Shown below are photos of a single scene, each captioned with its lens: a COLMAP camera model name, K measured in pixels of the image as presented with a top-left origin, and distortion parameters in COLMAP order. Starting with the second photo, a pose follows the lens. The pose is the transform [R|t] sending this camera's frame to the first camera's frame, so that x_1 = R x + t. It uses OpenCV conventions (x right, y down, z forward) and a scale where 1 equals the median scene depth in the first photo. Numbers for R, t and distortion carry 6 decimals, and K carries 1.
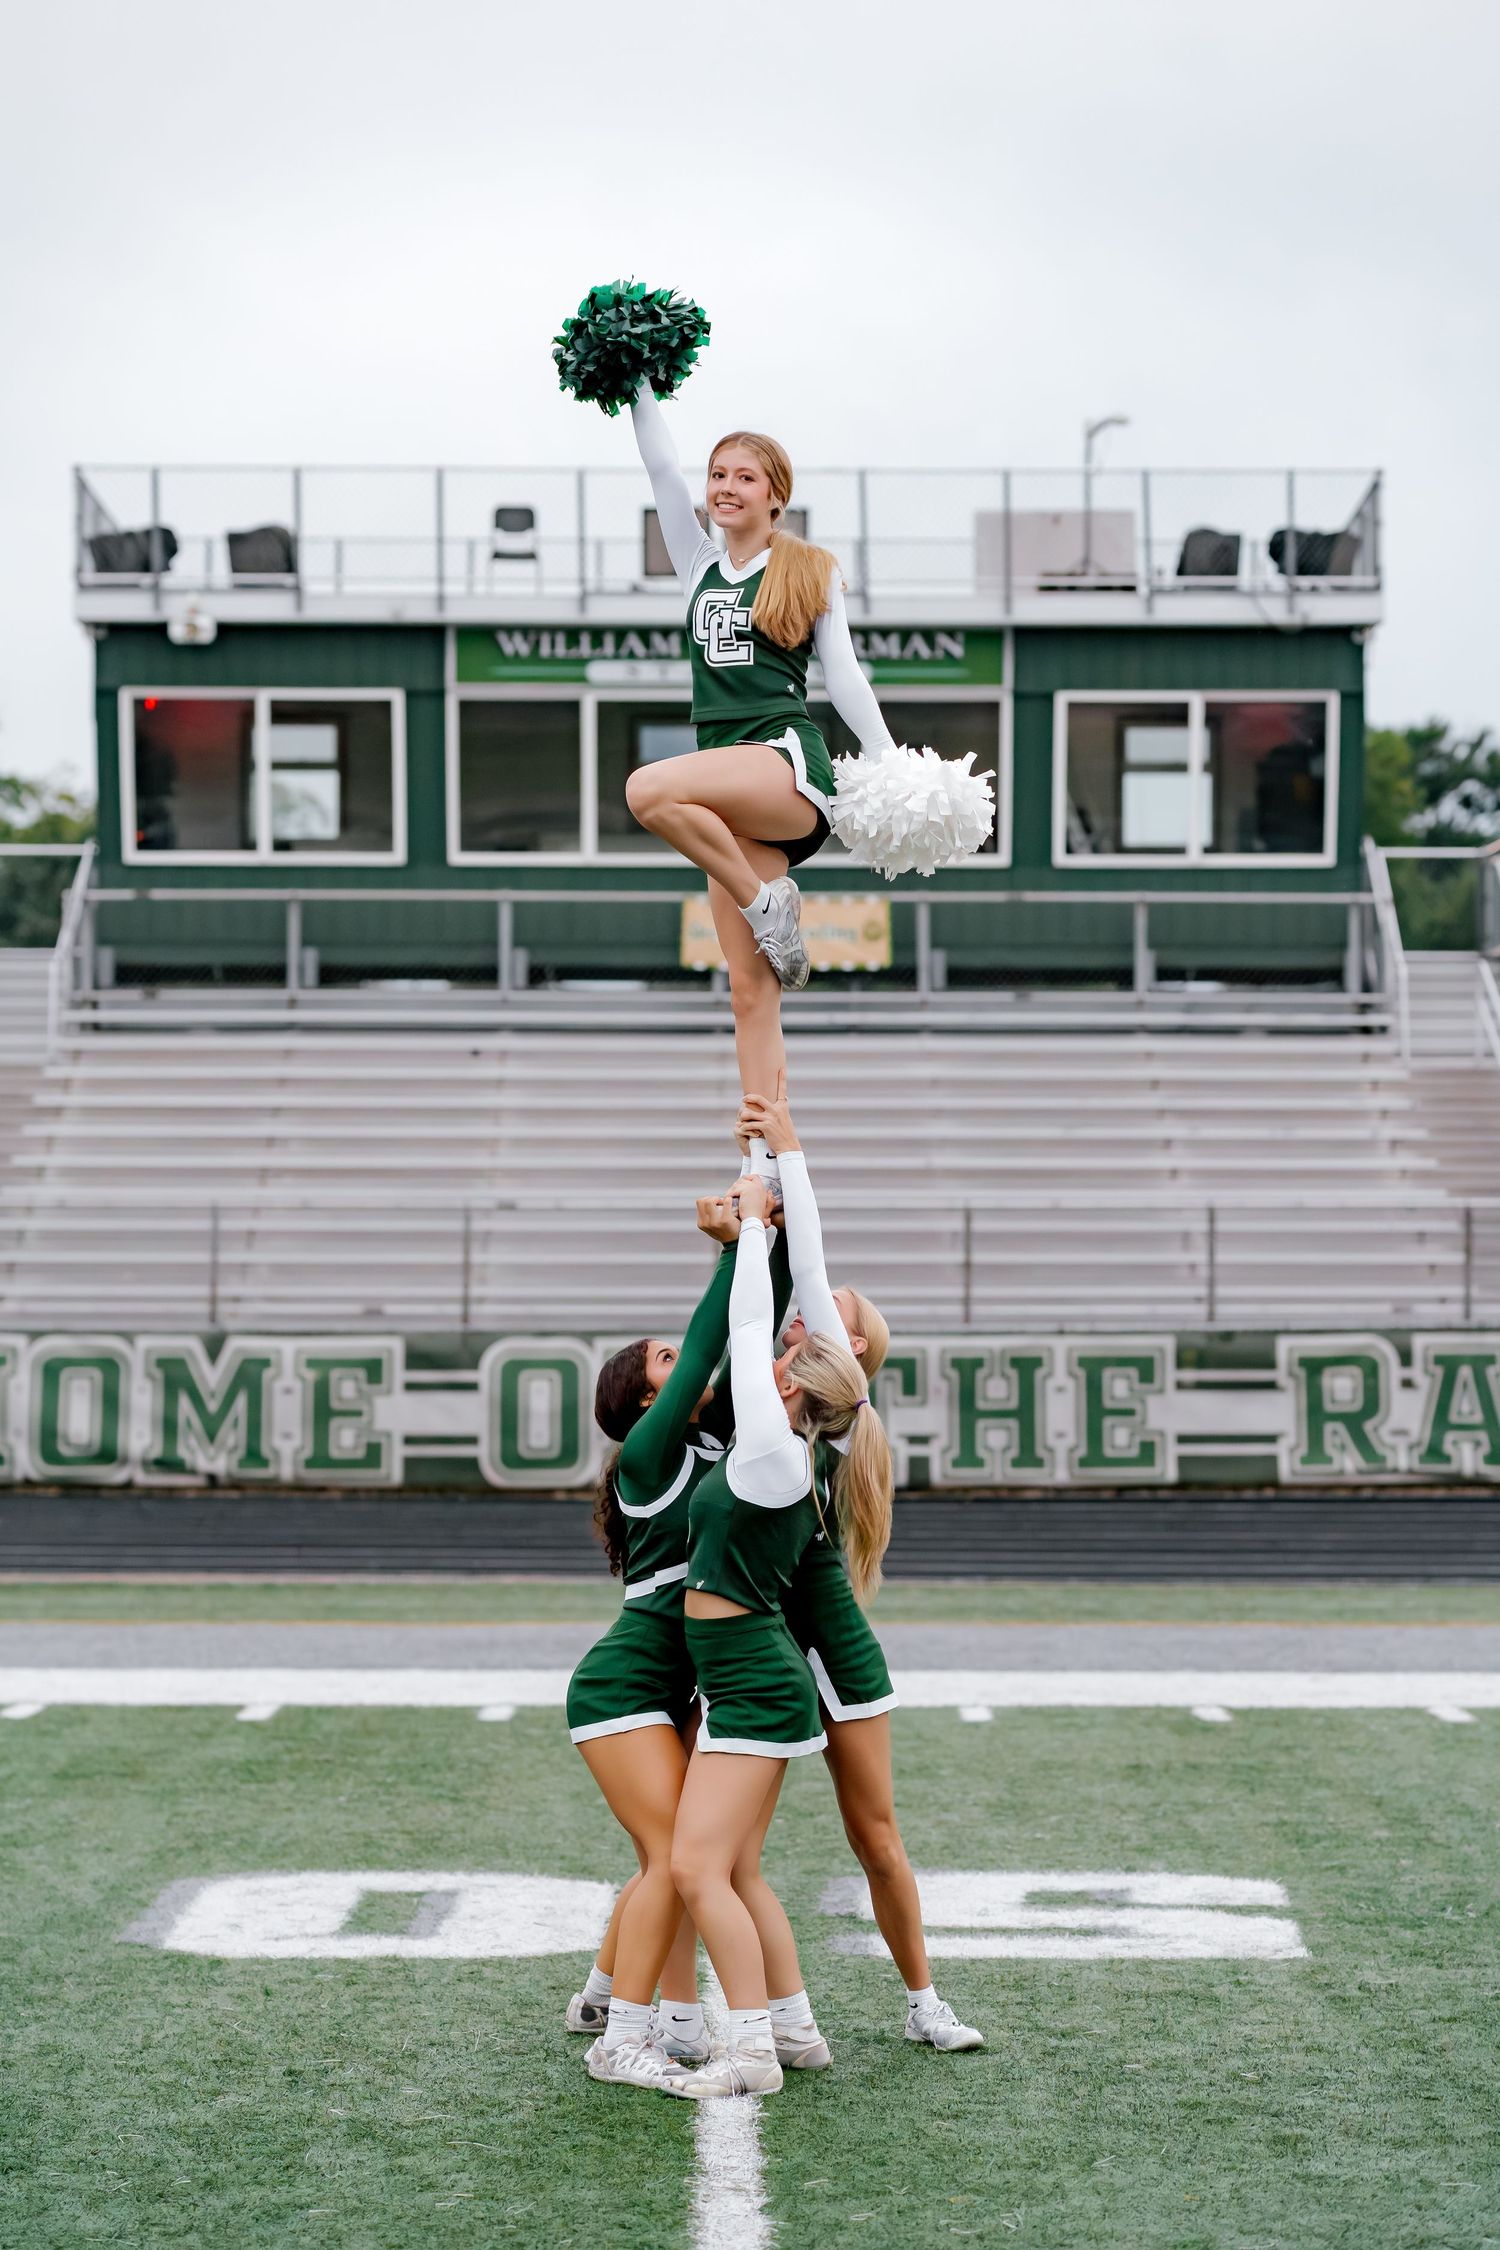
lens RADIAL K [[5374.4, 0, 755.8], [0, 5374.4, 1206.5], [0, 0, 1]] dist [-0.009001, 0.219675]
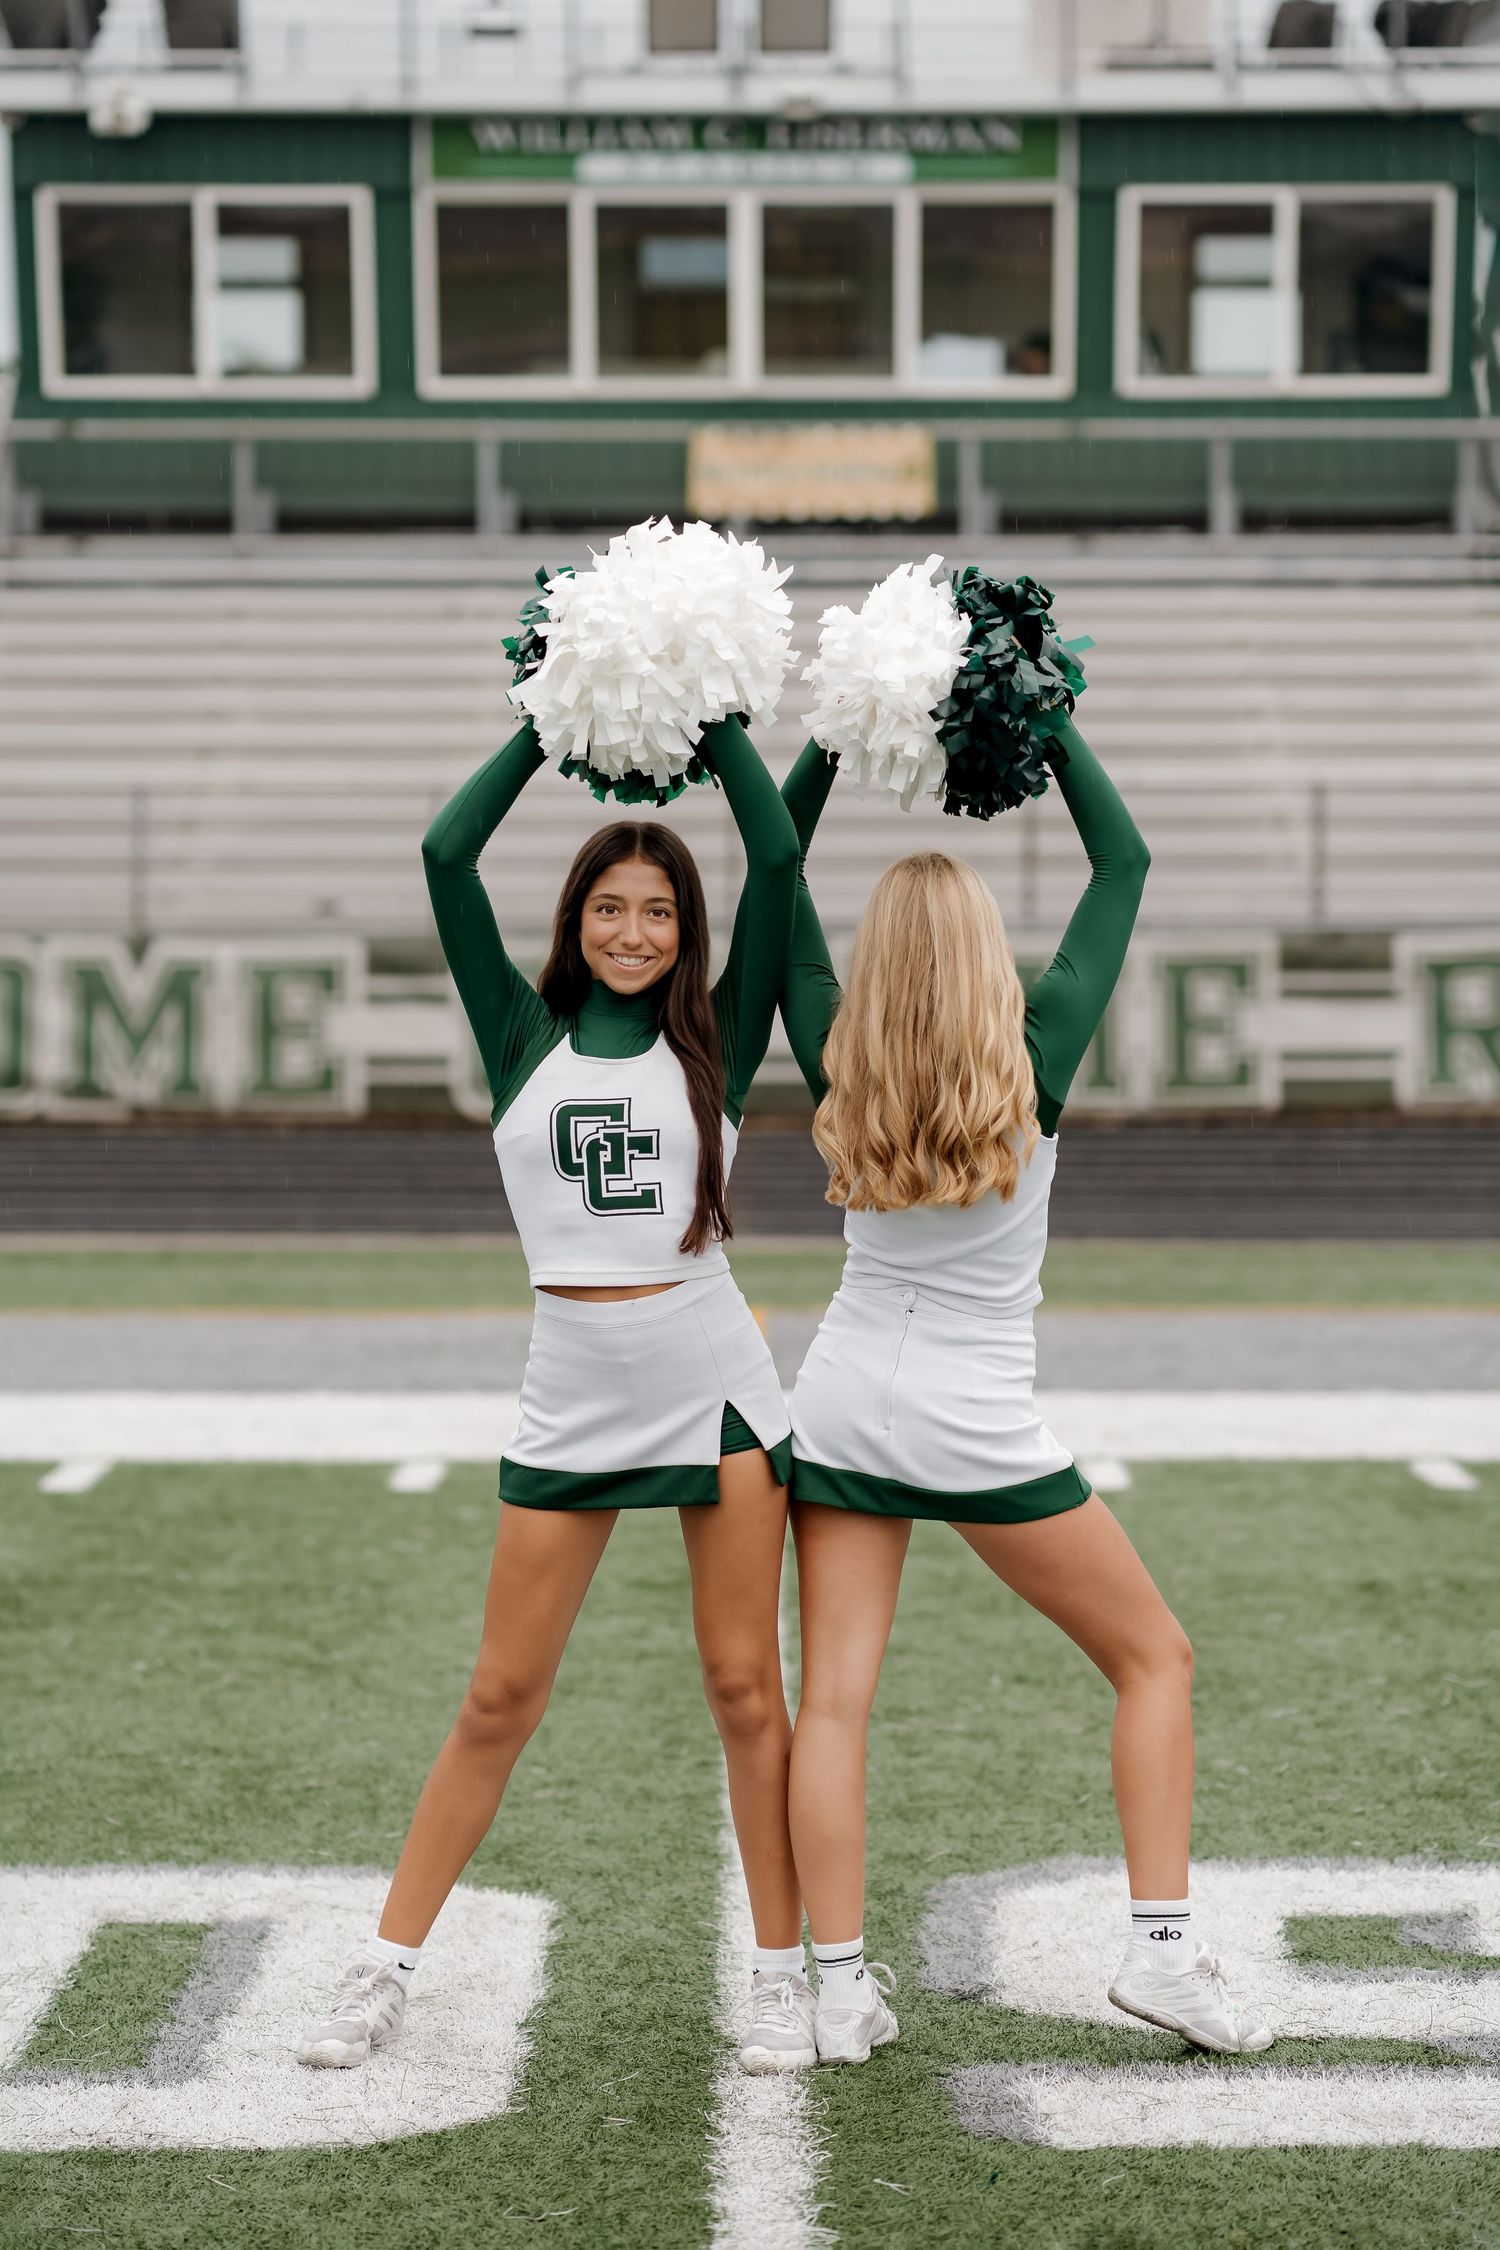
lens RADIAL K [[4901.2, 0, 749.0], [0, 4901.2, 1184.1], [0, 0, 1]] dist [-0.001052, 0.592075]
pose [[0.999984, -0.003314, -0.004594, -0.002314], [0.003644, 0.997278, 0.073650, 0.010683], [0.004337, -0.073665, 0.997274, 0.402549]]
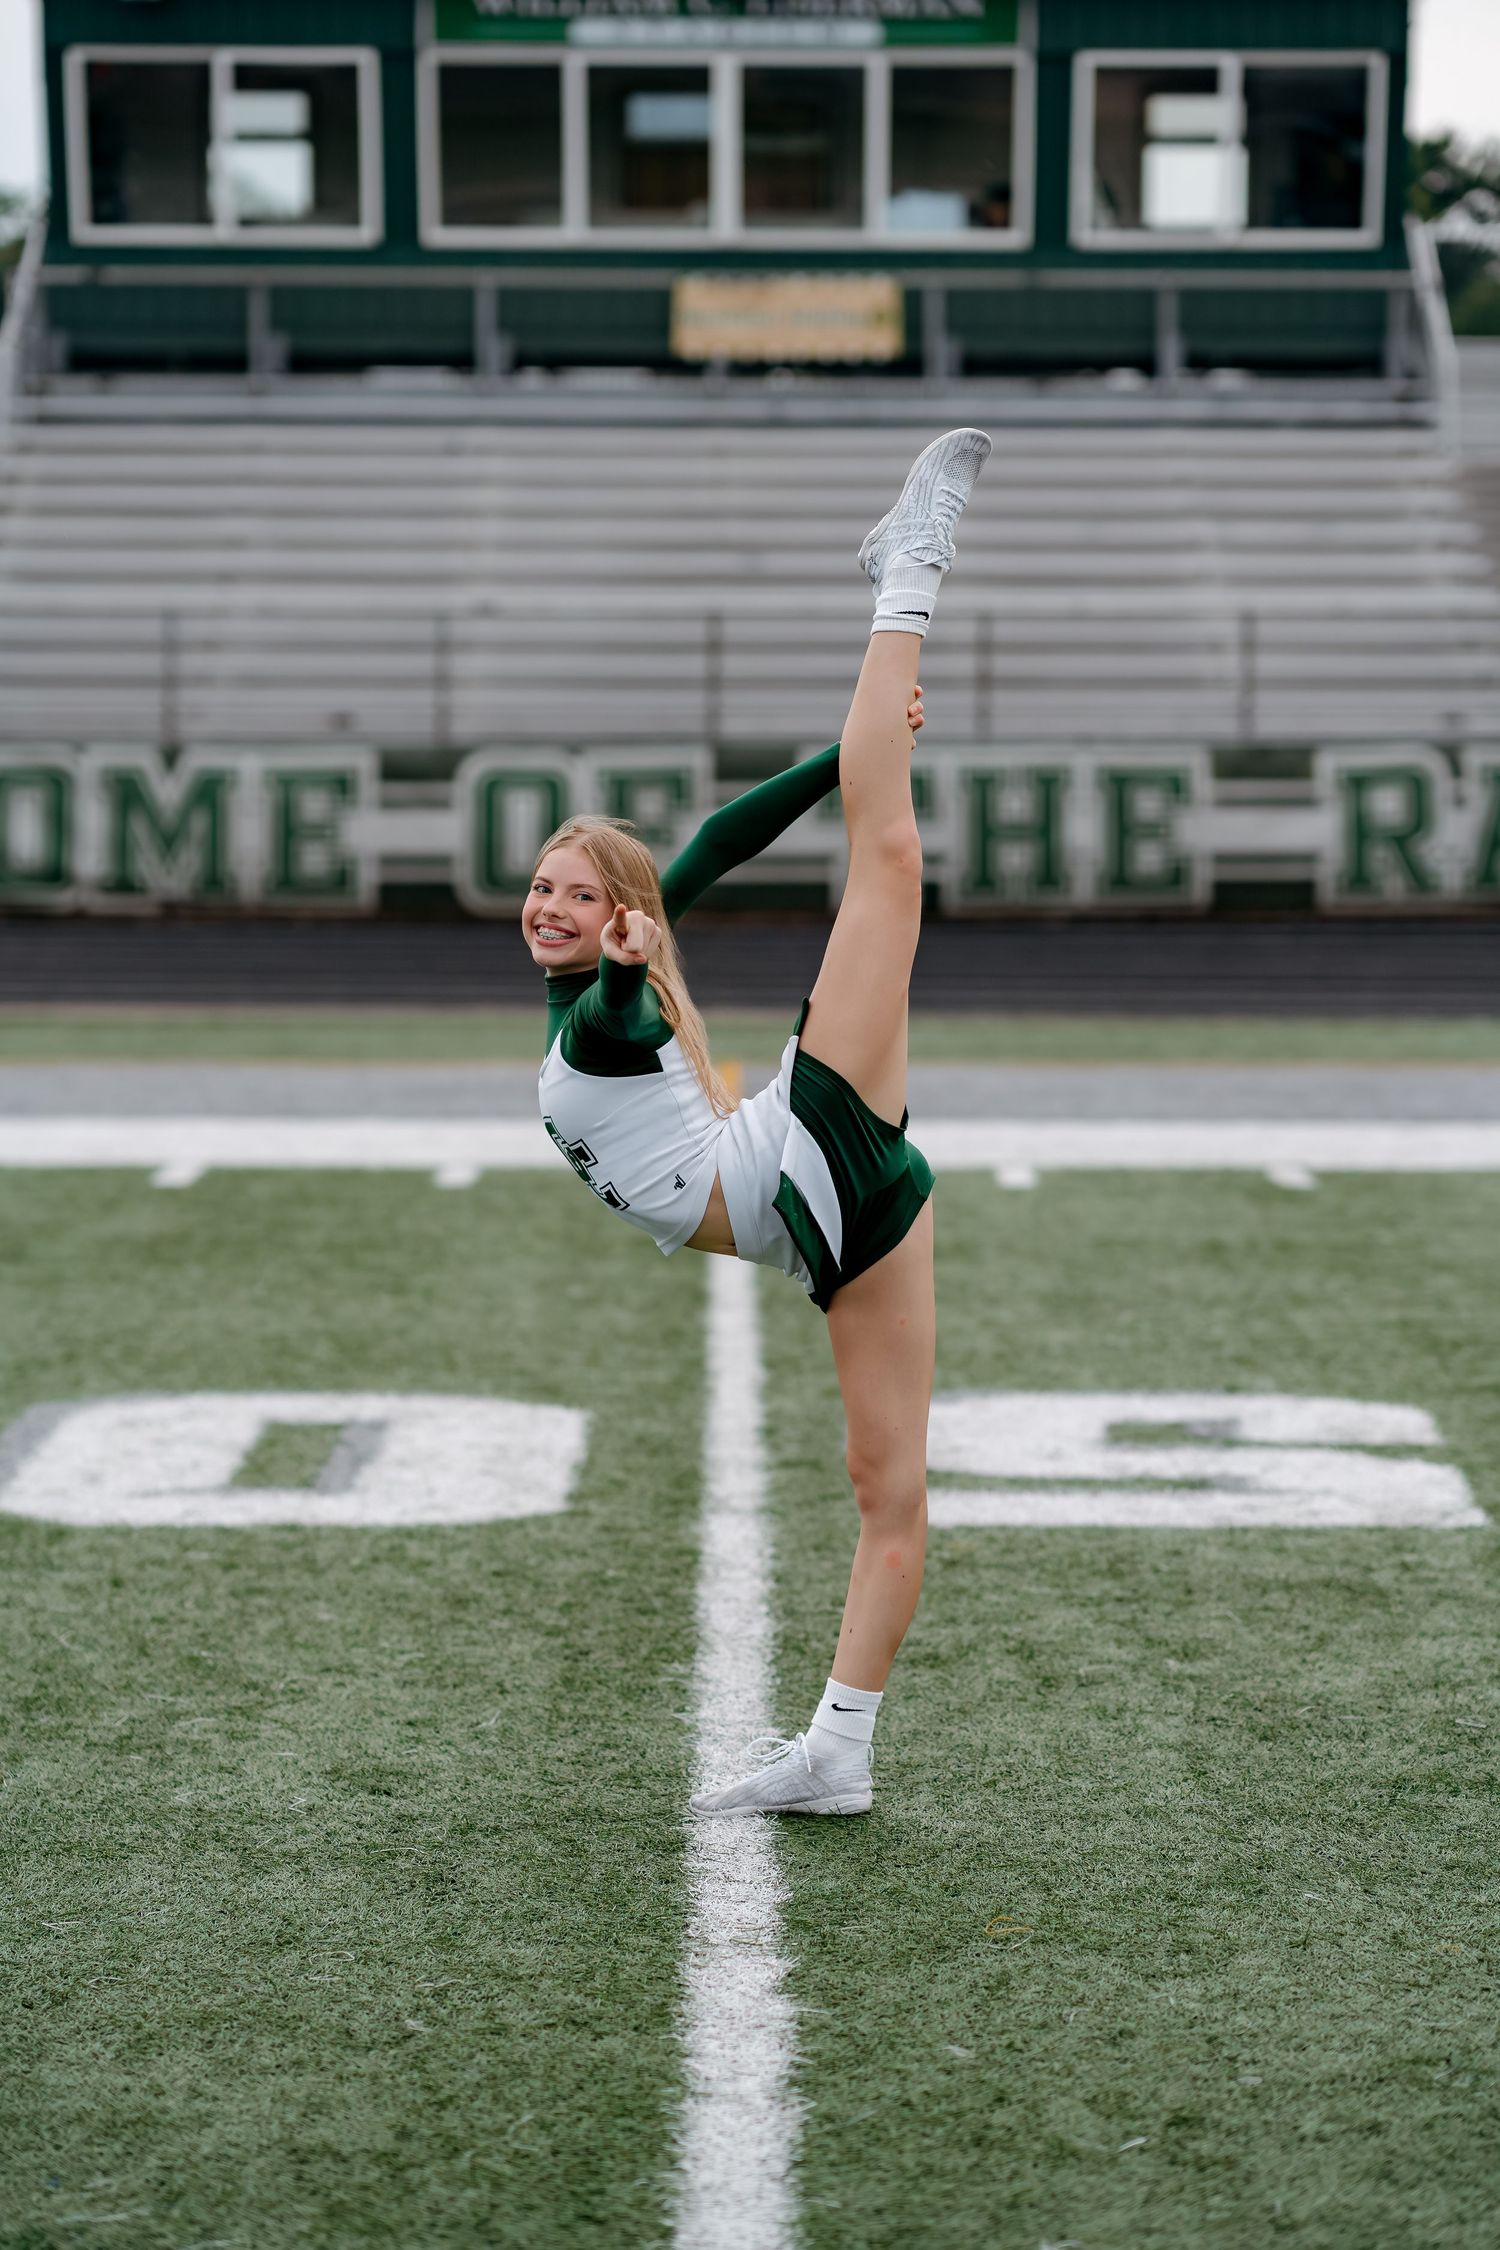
lens RADIAL K [[5077.1, 0, 751.2], [0, 5077.1, 1203.8], [0, 0, 1]] dist [0.007413, 0.472838]
pose [[1.000000, 0.000126, 0.000370, -0.001730], [-0.000165, 0.994038, 0.109035, 0.011488], [-0.000354, -0.109035, 0.994038, 0.212465]]
